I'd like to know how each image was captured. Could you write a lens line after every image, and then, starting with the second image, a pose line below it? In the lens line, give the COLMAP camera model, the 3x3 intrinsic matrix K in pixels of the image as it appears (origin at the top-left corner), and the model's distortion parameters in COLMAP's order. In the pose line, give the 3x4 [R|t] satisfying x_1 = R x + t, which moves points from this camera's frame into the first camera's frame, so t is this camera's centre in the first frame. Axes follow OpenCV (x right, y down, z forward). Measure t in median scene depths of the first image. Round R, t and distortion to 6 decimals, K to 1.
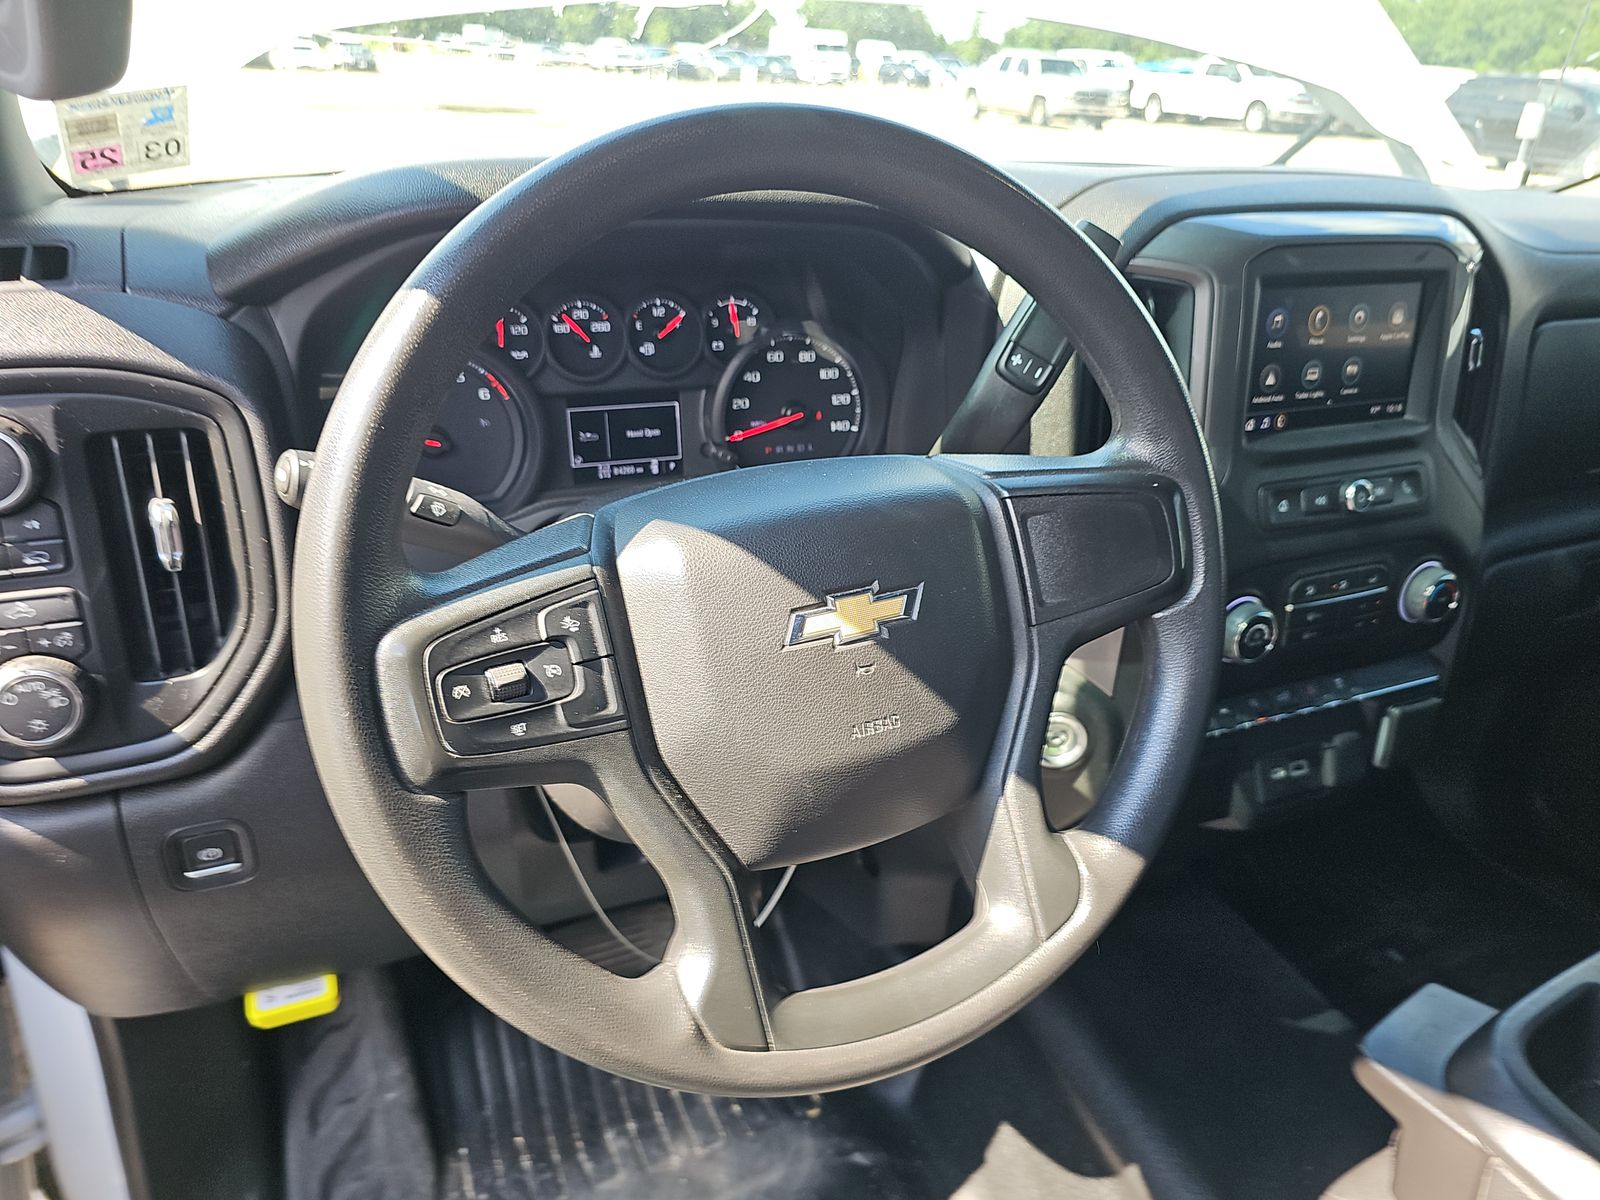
lens RADIAL K [[1074.5, 0, 818.0], [0, 1074.5, 600.6], [0, 0, 1]] dist [0.018818, -0.005238]
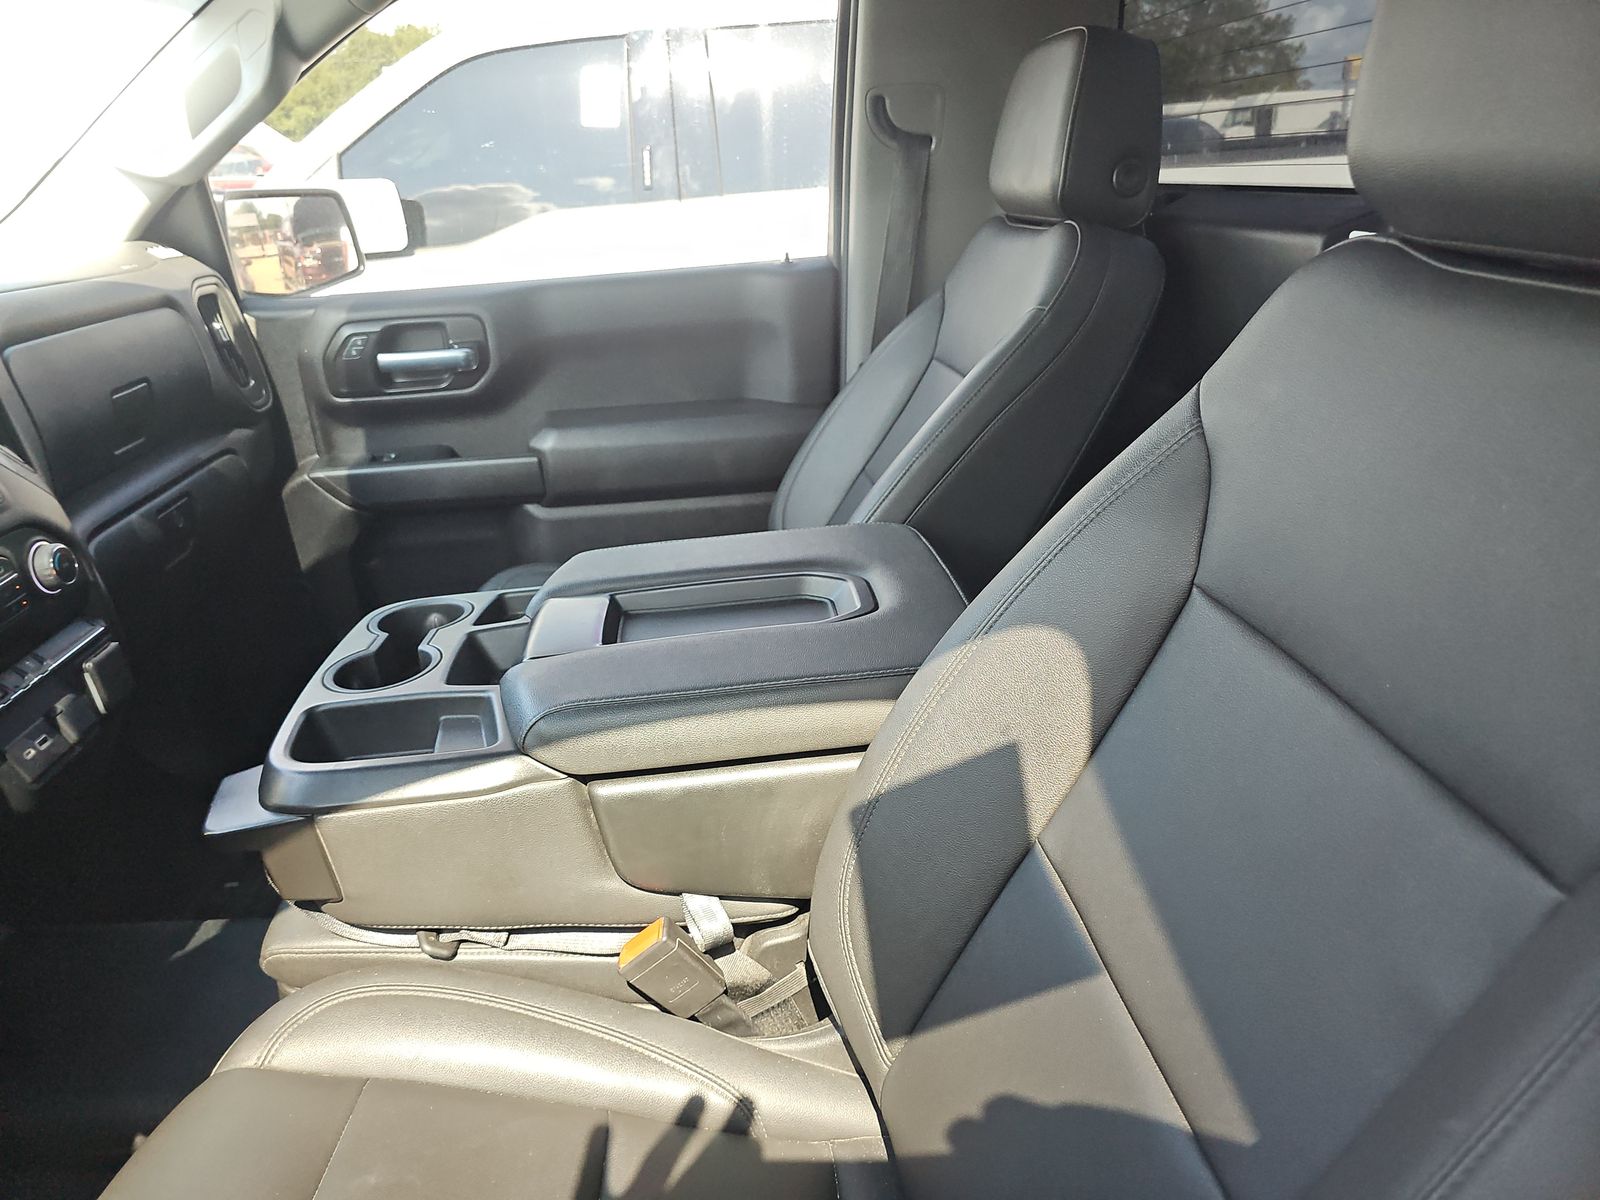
lens RADIAL K [[1082.0, 0, 784.0], [0, 1082.0, 595.3], [0, 0, 1]] dist [0.028180, -0.036298]
pose [[0.355711, -0.409725, 0.839997, -0.197746], [0.467881, 0.856112, 0.219453, 0.148768], [-0.809047, 0.314956, 0.496231, -0.282913]]
